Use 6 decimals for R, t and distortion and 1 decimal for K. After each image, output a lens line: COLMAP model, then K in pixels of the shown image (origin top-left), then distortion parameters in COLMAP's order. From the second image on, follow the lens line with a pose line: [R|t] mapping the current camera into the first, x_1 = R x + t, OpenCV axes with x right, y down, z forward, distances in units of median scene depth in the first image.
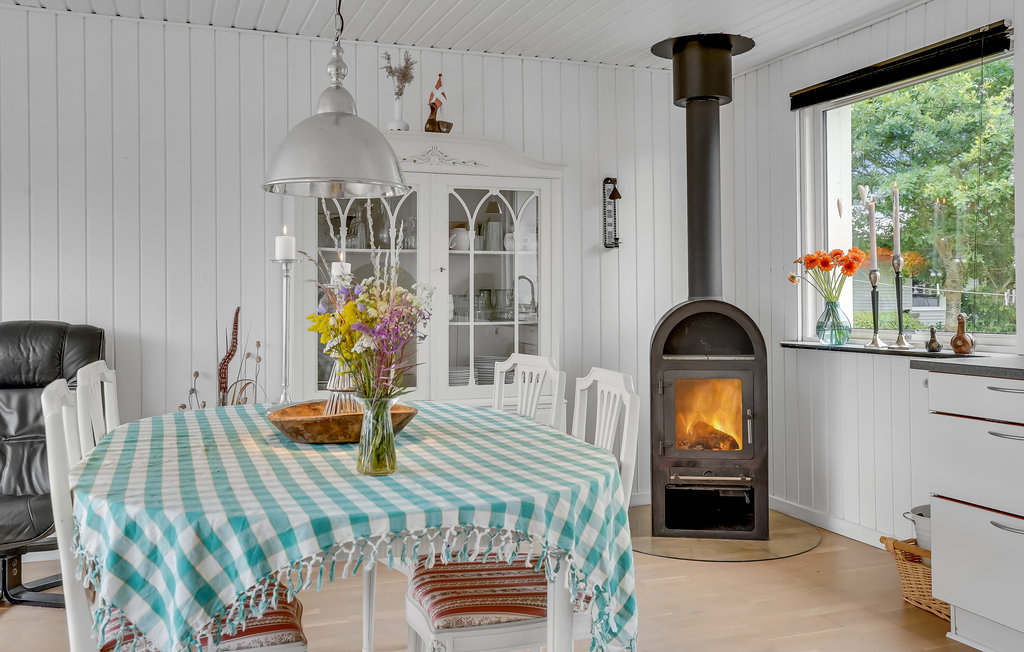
lens RADIAL K [[925.4, 0, 518.7], [0, 925.4, 291.5], [0, 0, 1]] dist [0.023017, 0.017251]
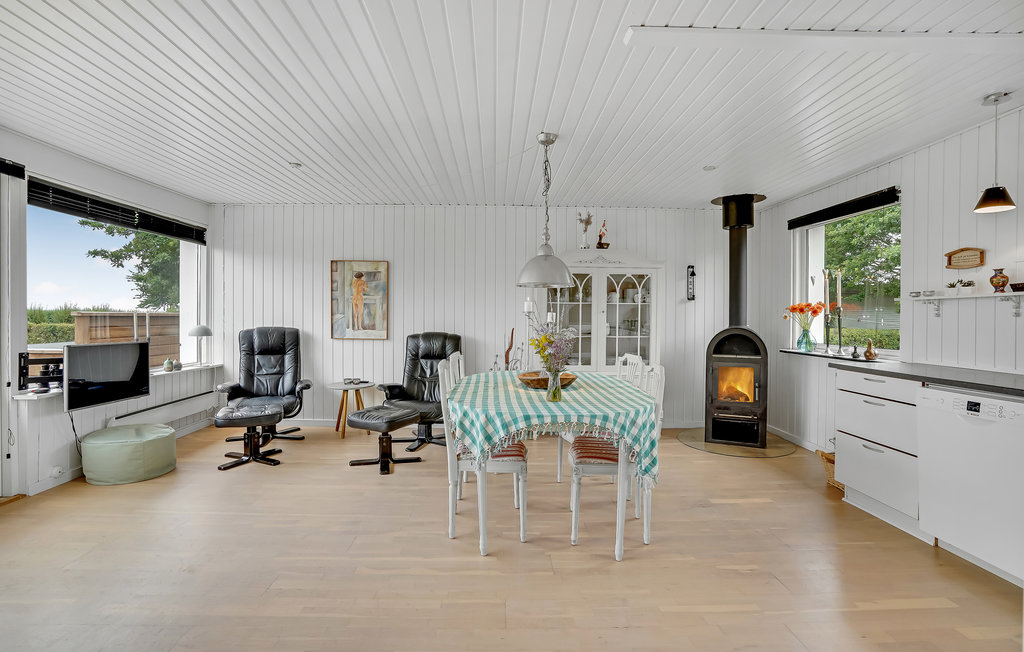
lens RADIAL K [[492.9, 0, 518.9], [0, 492.9, 319.3], [0, 0, 1]] dist [-0.012984, -0.000738]
pose [[0.951856, 0.013493, -0.306248, 0.093684], [-0.007152, 0.999736, 0.021817, -0.033374], [0.306462, -0.018577, 0.951702, -0.181854]]
